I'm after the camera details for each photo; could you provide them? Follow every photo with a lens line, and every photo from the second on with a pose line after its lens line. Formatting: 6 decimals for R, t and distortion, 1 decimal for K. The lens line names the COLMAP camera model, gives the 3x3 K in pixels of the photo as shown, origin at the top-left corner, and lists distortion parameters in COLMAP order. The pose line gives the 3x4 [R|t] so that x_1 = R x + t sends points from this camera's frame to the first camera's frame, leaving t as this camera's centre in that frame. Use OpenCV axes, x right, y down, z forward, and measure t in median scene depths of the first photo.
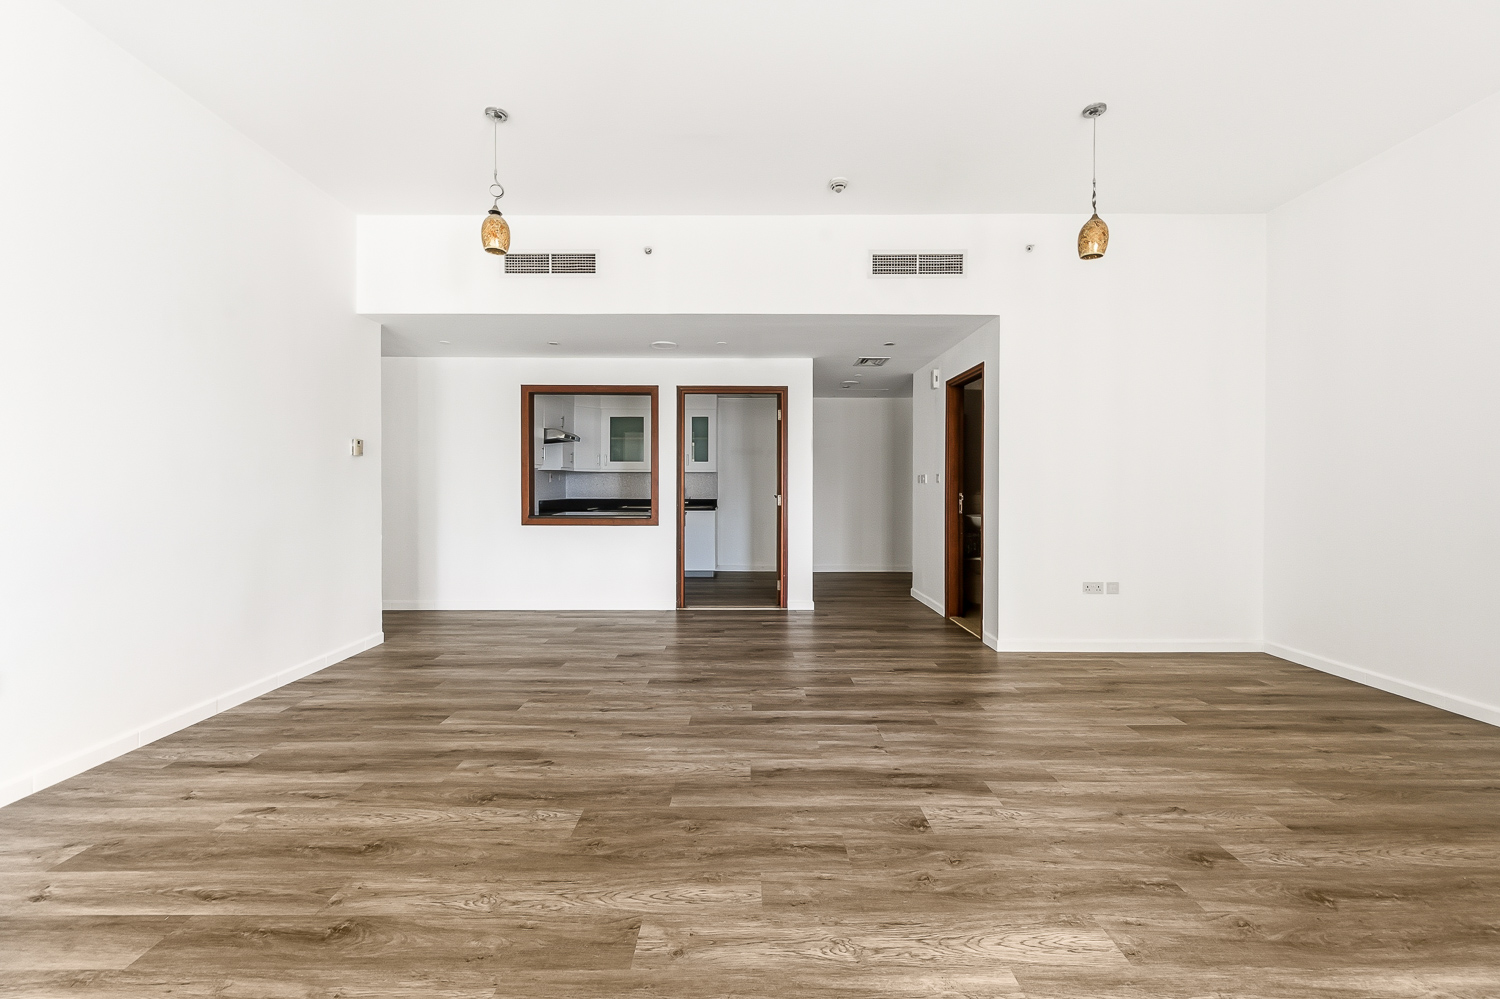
lens RADIAL K [[605.3, 0, 751.3], [0, 605.3, 494.9], [0, 0, 1]] dist [0.000378, 0.000027]
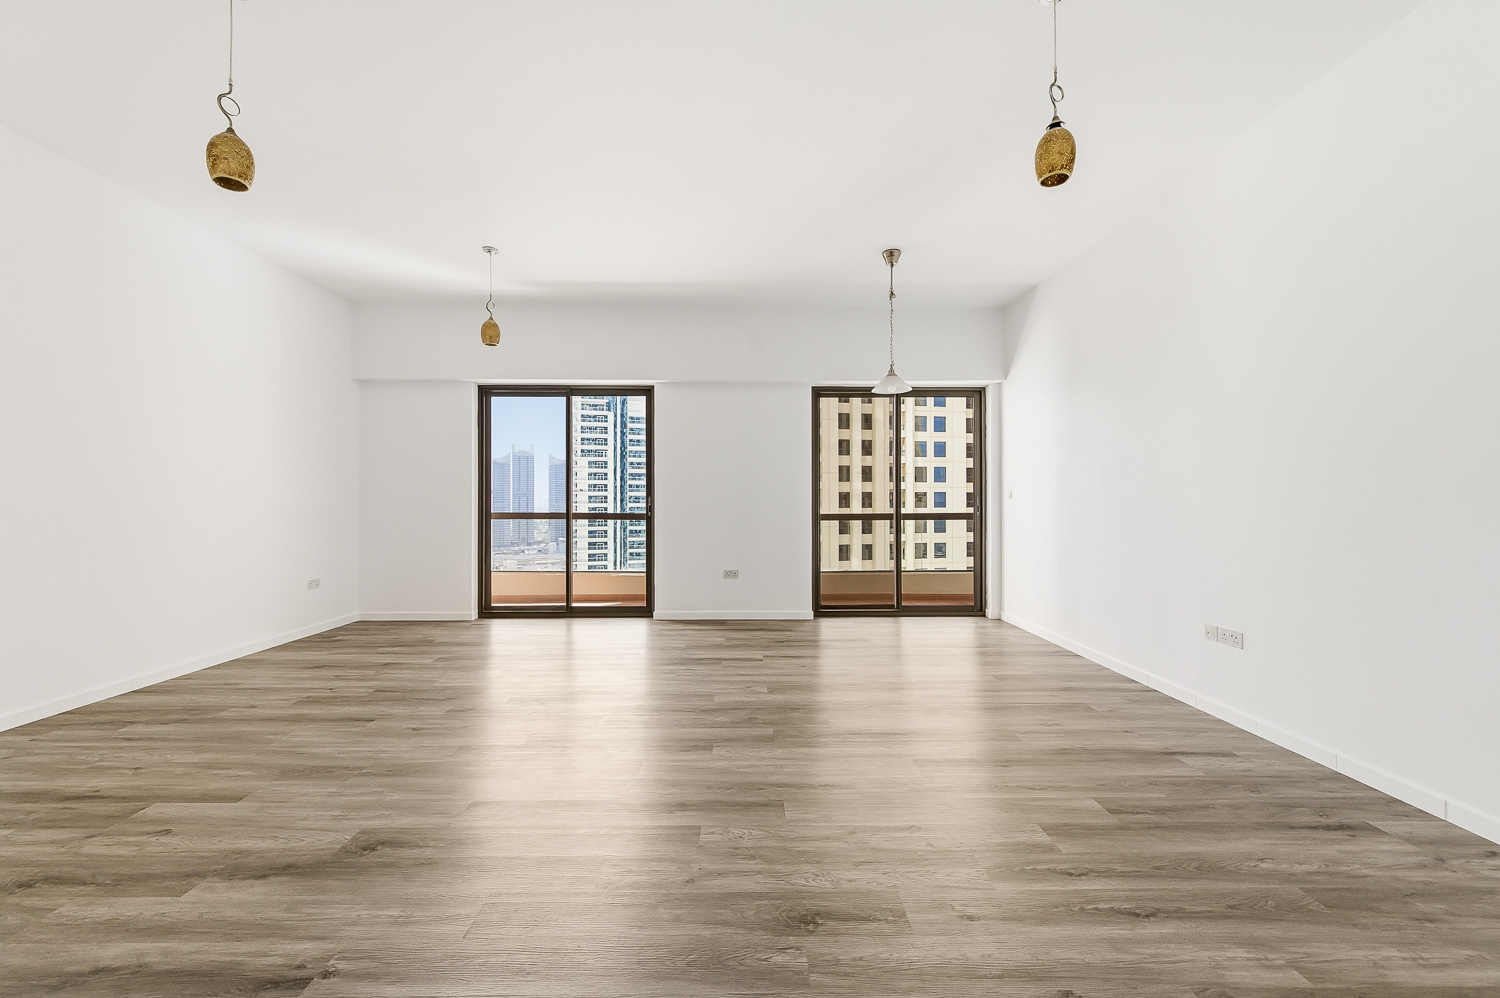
lens RADIAL K [[605.3, 0, 748.7], [0, 605.3, 496.3], [0, 0, 1]] dist [0.000215, 0.000012]
pose [[-0.999968, -0.000752, -0.007969, -0.056721], [-0.000814, 0.999969, 0.007813, -0.034581], [0.007963, 0.007819, -0.999938, 2.038767]]
